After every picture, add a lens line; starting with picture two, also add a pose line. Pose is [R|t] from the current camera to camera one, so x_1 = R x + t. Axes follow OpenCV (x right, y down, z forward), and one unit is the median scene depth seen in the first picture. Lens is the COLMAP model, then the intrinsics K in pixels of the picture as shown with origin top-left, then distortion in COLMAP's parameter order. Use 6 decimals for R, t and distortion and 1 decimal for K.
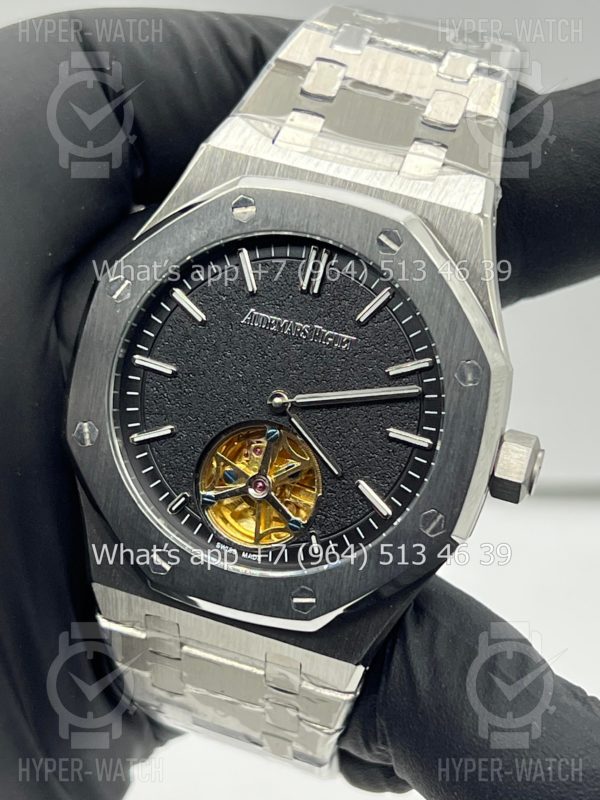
lens RADIAL K [[1796.2, 0, 300.0], [0, 1796.2, 400.0], [0, 0, 1]] dist [-0.017535, -0.883530]
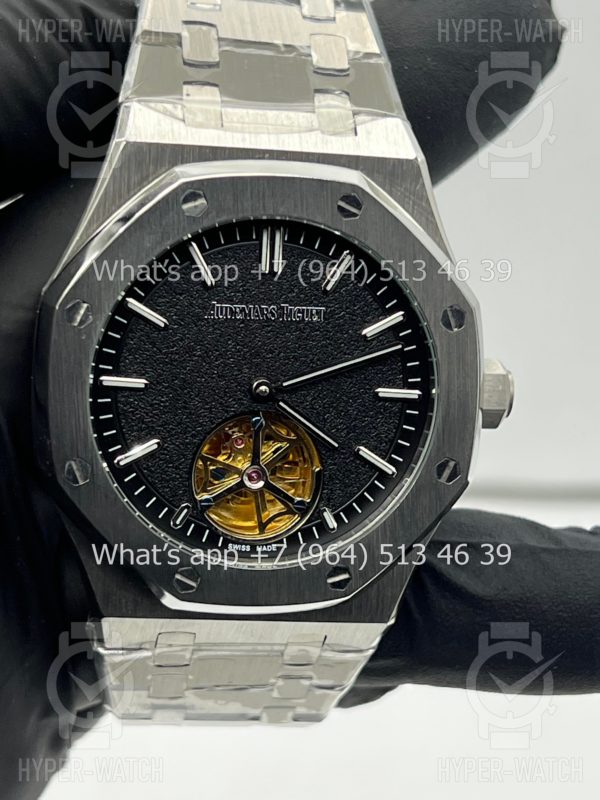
lens RADIAL K [[1796.2, 0, 300.0], [0, 1796.2, 400.0], [0, 0, 1]] dist [-0.017535, -0.883530]
pose [[0.909169, -0.246844, 0.335380, -0.316002], [0.207529, 0.966814, 0.149005, -0.131961], [-0.361031, -0.065869, 0.930224, 0.087278]]
